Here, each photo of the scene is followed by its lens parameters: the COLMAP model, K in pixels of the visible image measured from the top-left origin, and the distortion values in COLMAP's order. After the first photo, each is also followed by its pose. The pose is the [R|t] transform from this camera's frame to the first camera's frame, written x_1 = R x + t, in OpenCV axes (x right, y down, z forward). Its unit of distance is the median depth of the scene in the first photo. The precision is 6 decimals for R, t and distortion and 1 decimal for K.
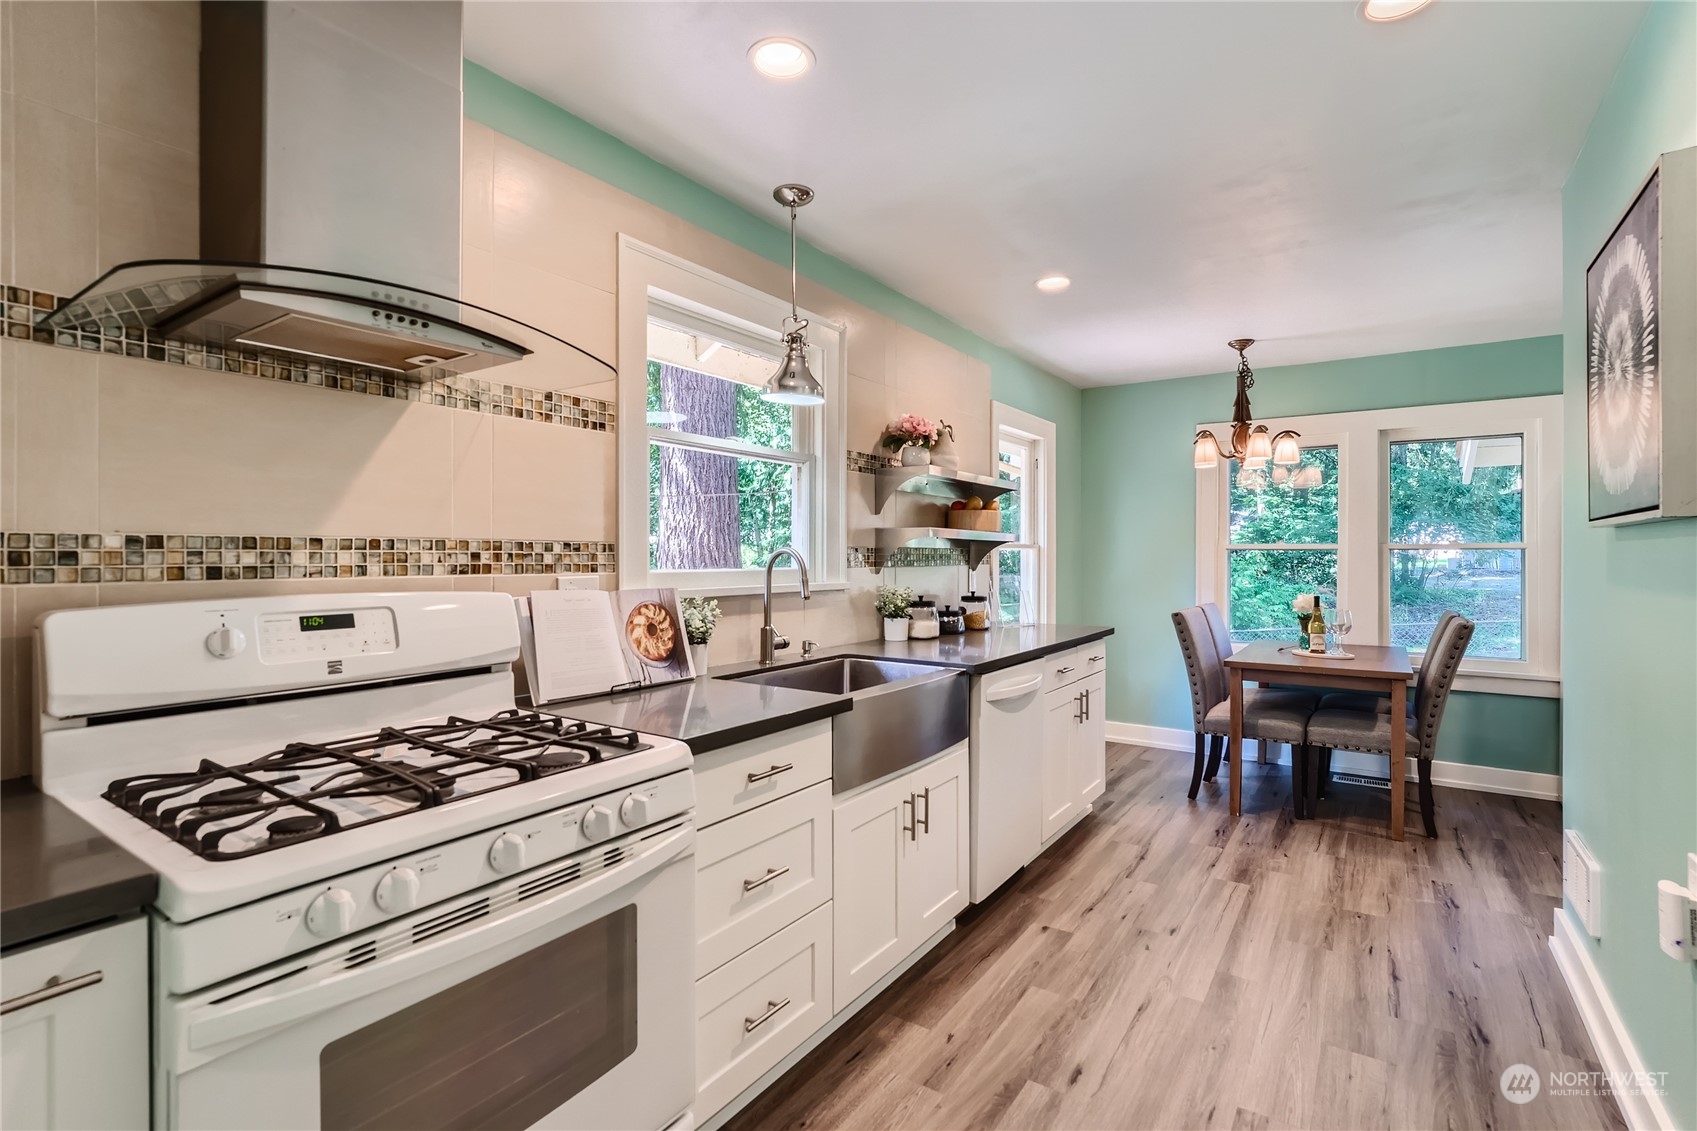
lens RADIAL K [[781.1, 0, 853.3], [0, 781.1, 556.7], [0, 0, 1]] dist [-0.008485, 0.001754]
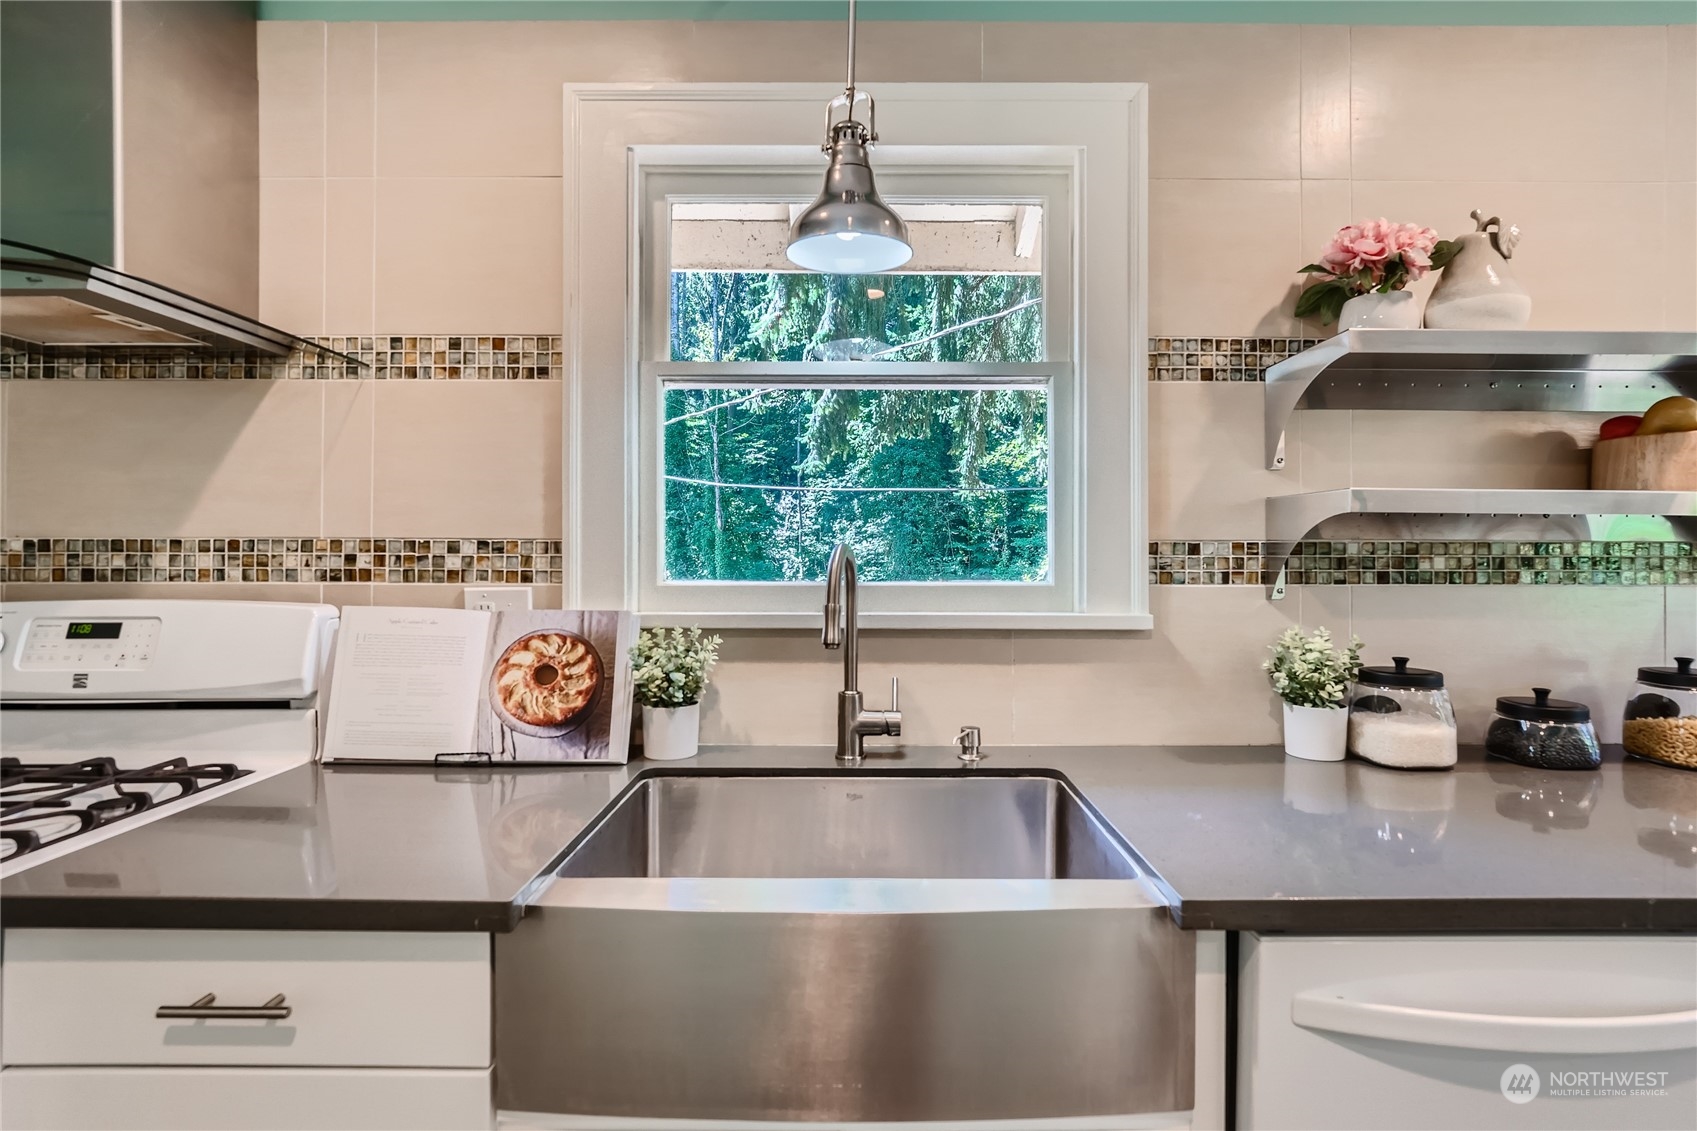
lens RADIAL K [[781.1, 0, 856.7], [0, 781.1, 553.2], [0, 0, 1]] dist [-0.008485, 0.001754]
pose [[0.567684, -0.004945, -0.823232, 0.414630], [-0.001870, 0.999972, -0.007296, -0.001591], [0.823245, 0.005681, 0.567658, 0.855004]]
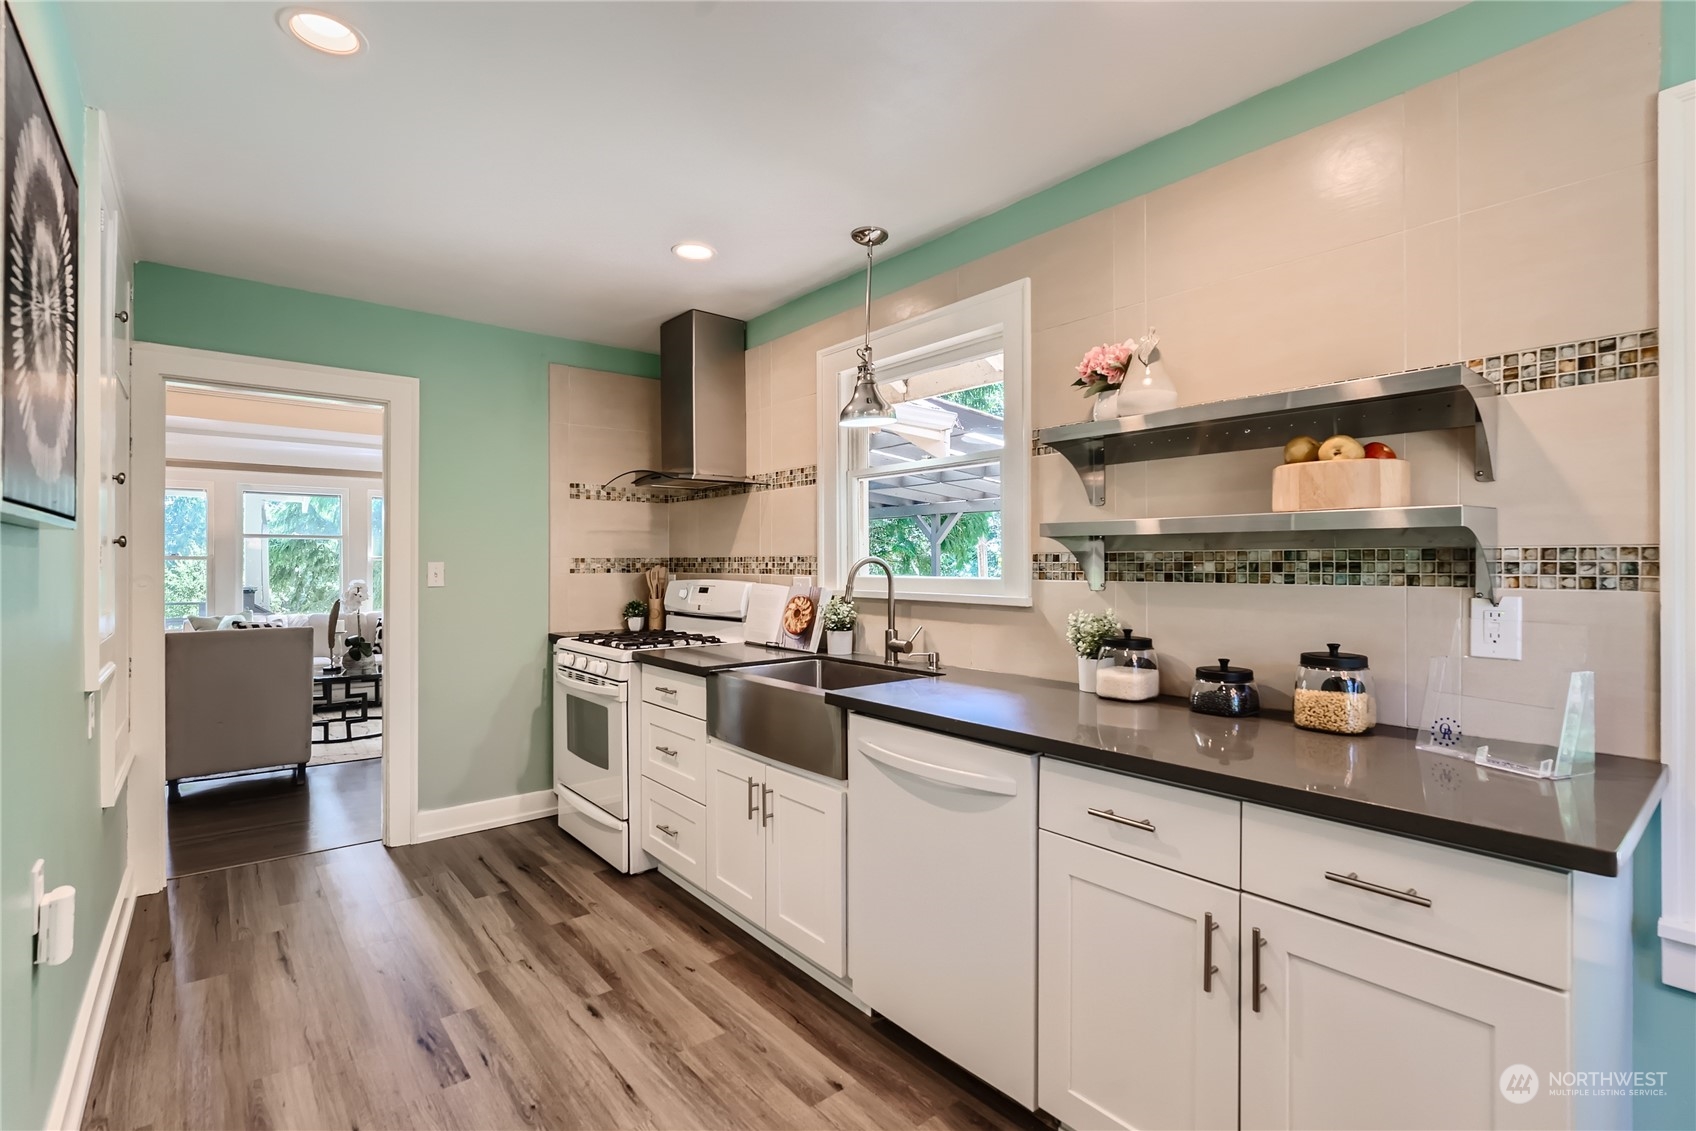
lens RADIAL K [[780.7, 0, 854.1], [0, 780.7, 556.2], [0, 0, 1]] dist [-0.008485, 0.001754]
pose [[-0.272760, -0.005918, -0.962064, 1.179452], [0.002804, 0.999972, -0.006946, -0.006612], [0.962078, -0.004592, -0.272736, 1.532887]]
